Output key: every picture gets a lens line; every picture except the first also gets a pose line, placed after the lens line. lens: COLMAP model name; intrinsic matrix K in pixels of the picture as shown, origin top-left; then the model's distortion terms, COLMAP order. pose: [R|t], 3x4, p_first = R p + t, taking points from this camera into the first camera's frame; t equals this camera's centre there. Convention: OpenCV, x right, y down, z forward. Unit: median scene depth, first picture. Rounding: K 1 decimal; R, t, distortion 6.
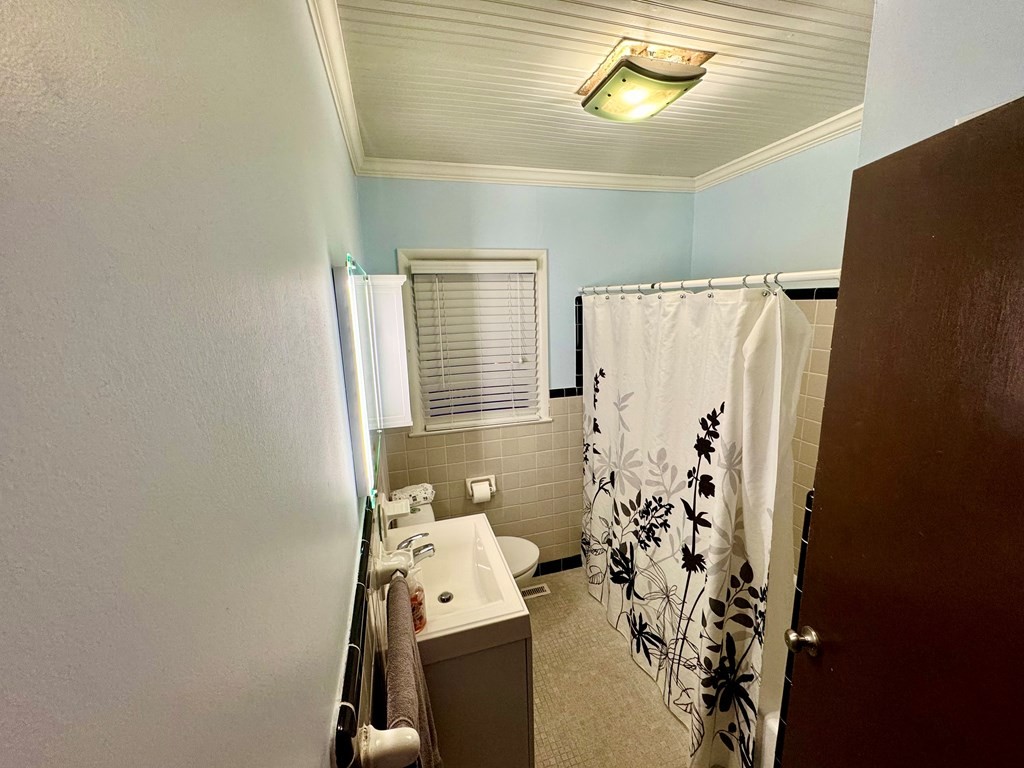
lens RADIAL K [[405.5, 0, 511.7], [0, 405.5, 383.1], [0, 0, 1]] dist [-0.002481, -0.000065]
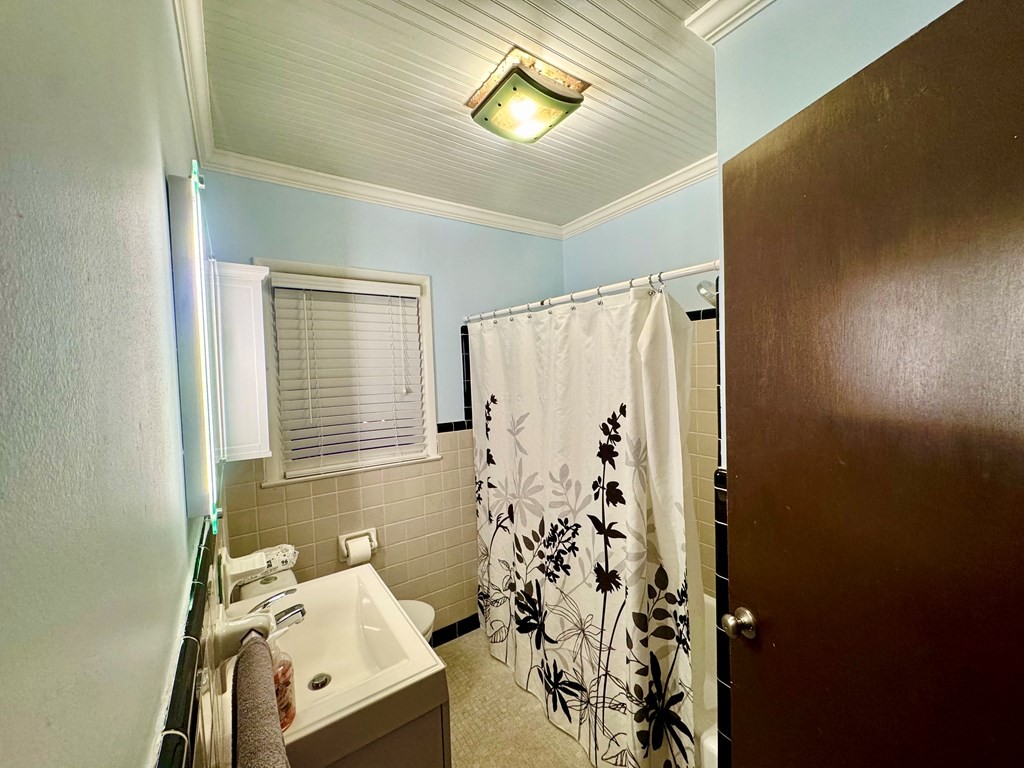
lens RADIAL K [[405.5, 0, 511.3], [0, 405.5, 382.4], [0, 0, 1]] dist [-0.002481, -0.000065]
pose [[0.949541, -0.012898, 0.313379, -0.052103], [0.065282, 0.985399, -0.157247, 0.124317], [-0.306775, 0.169770, 0.936519, 0.114894]]
